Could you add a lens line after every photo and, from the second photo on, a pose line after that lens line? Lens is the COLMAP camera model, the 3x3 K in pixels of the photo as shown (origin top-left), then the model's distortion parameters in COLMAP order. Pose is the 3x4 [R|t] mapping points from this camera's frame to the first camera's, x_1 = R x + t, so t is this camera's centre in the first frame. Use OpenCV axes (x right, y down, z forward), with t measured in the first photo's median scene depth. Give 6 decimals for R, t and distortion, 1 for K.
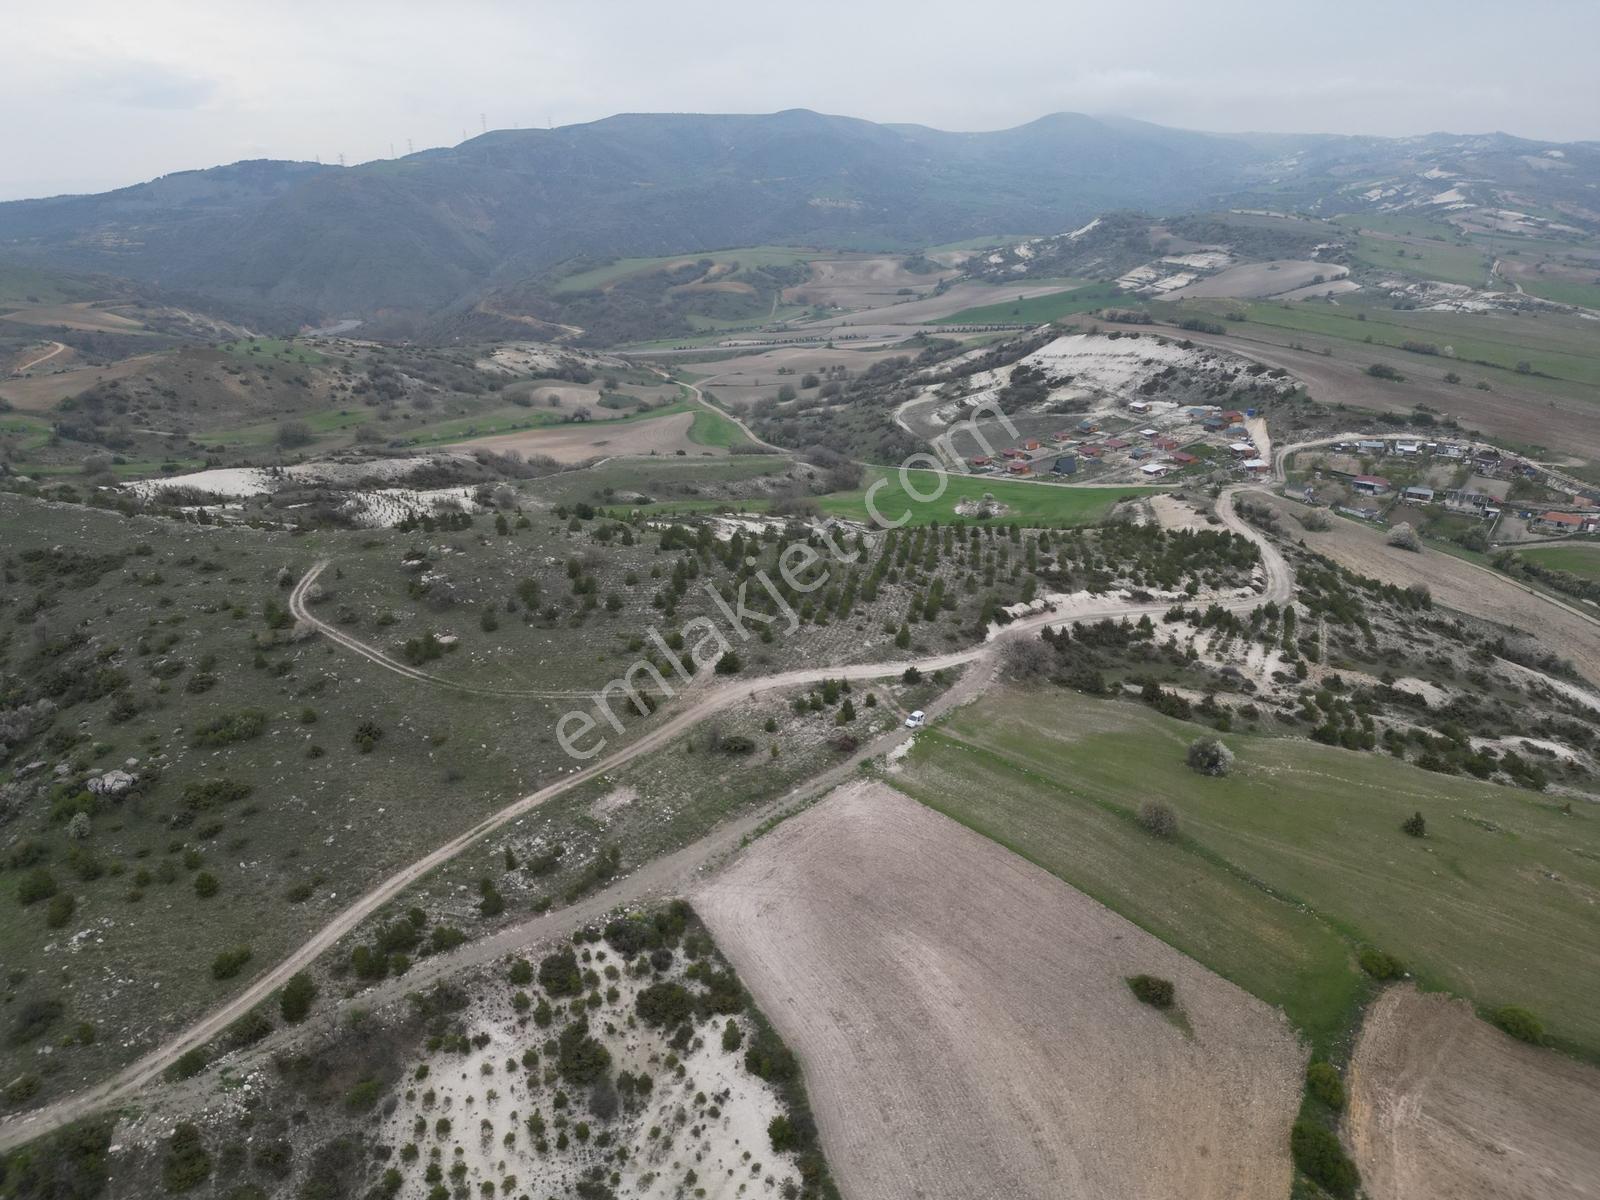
lens RADIAL K [[1118.7, 0, 800.3], [0, 1118.7, 604.7], [0, 0, 1]] dist [0.065499, -0.061119]
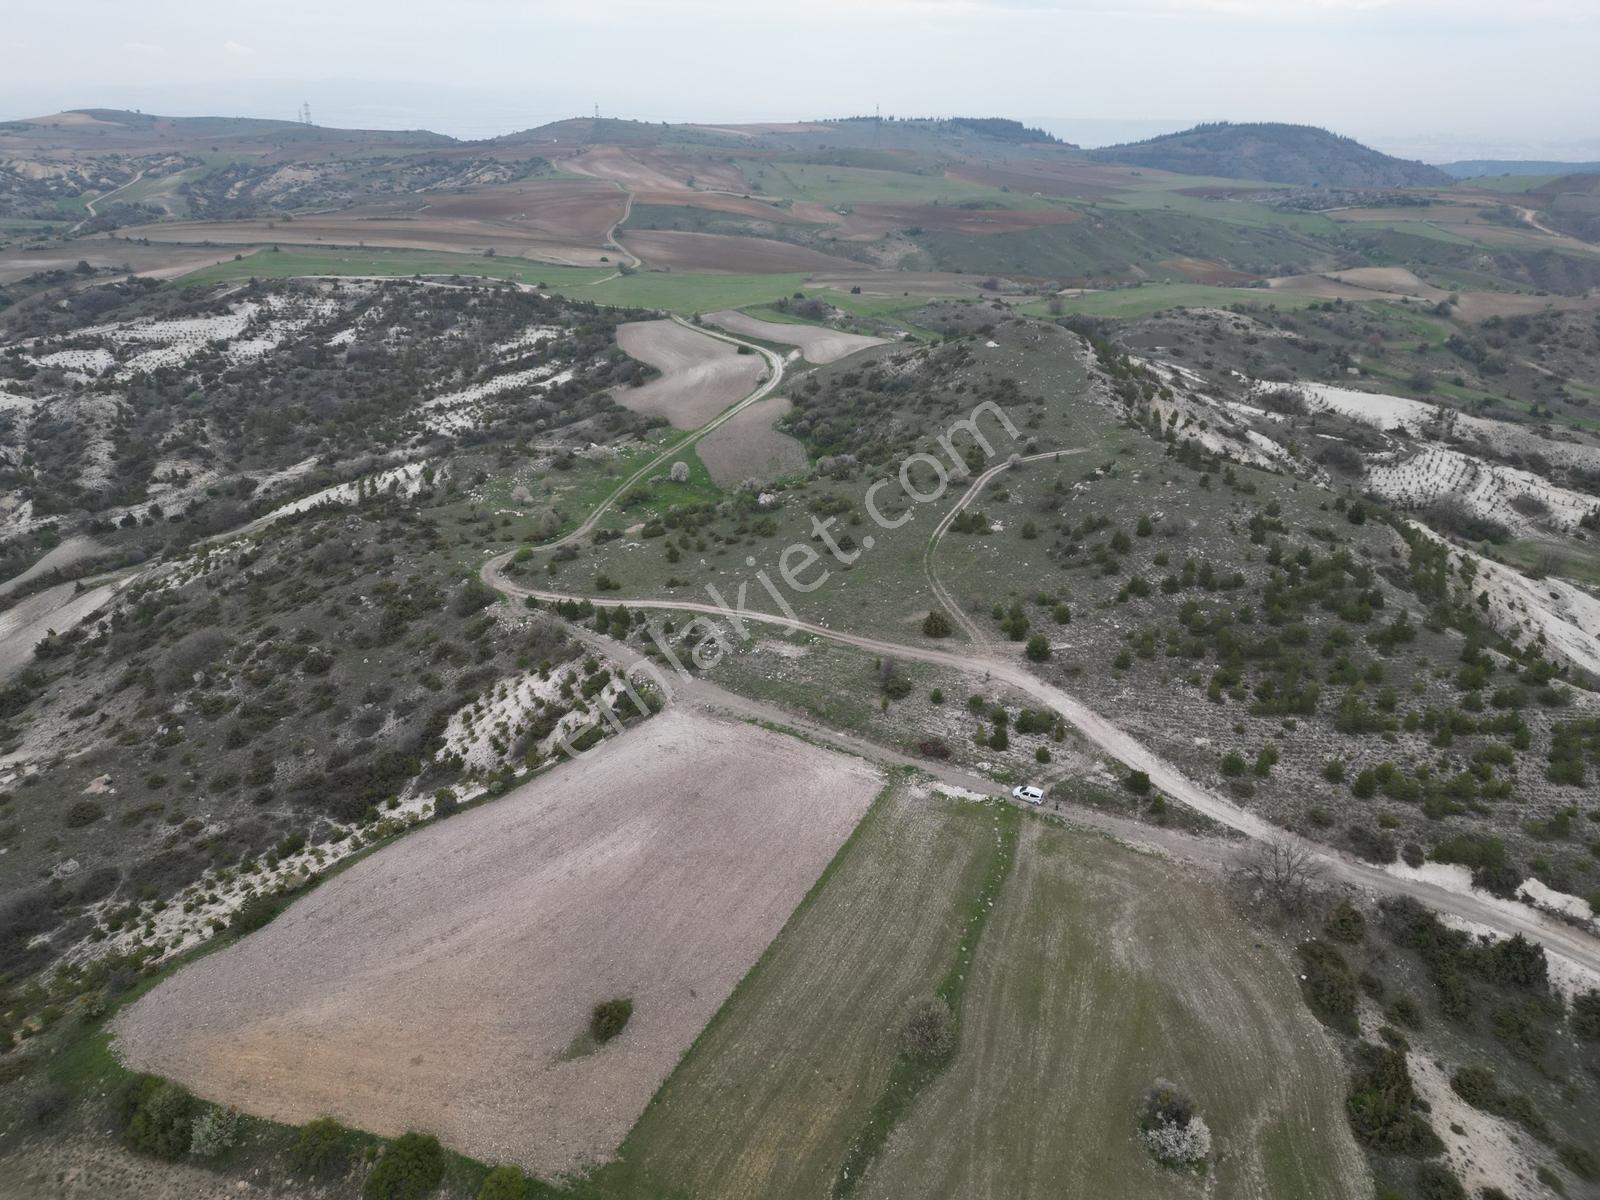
lens RADIAL K [[1118.7, 0, 799.3], [0, 1118.7, 602.9], [0, 0, 1]] dist [0.065499, -0.061119]
pose [[0.181500, 0.426556, -0.886063, 0.287852], [-0.368623, 0.864842, 0.340831, -0.091206], [0.911688, 0.264762, 0.314207, 0.218060]]
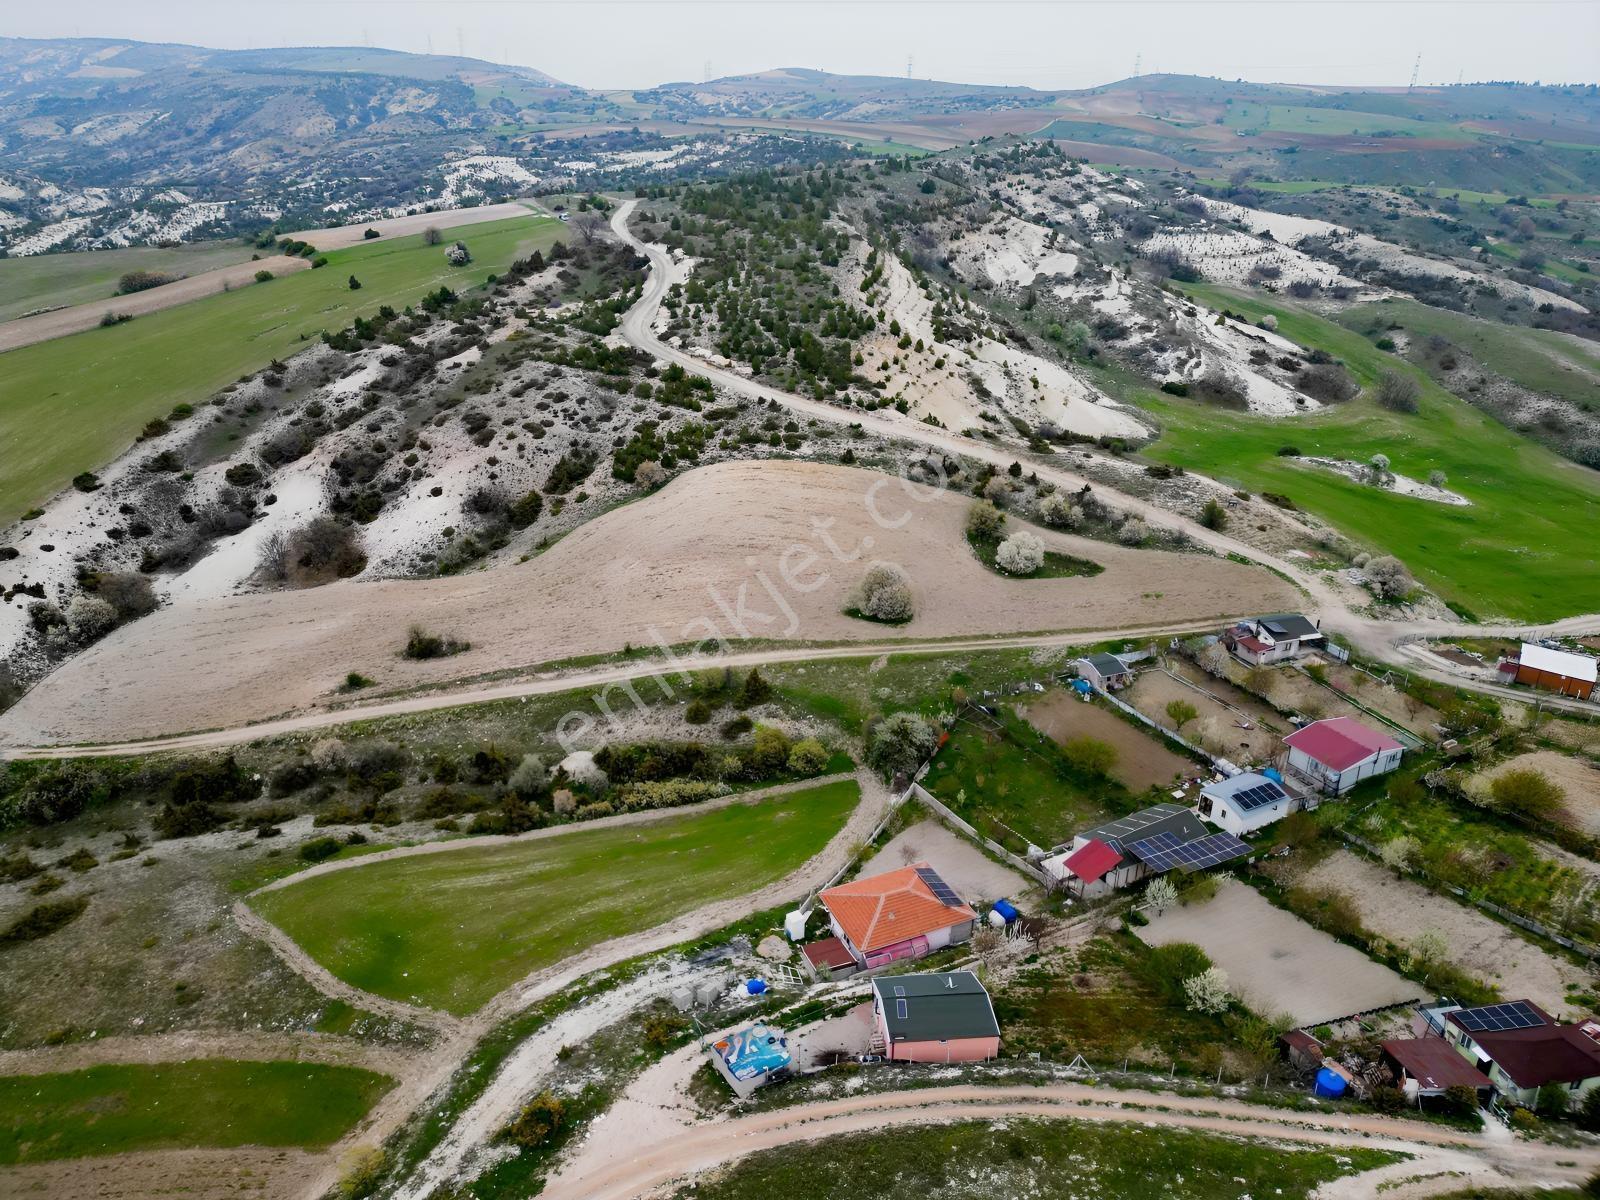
lens RADIAL K [[1118.7, 0, 797.8], [0, 1118.7, 600.3], [0, 0, 1]] dist [0.065499, -0.061119]
pose [[-0.404199, 0.398171, -0.823458, 0.693904], [-0.344070, 0.767965, 0.540227, -0.221511], [0.847490, 0.501687, -0.173411, 0.780076]]
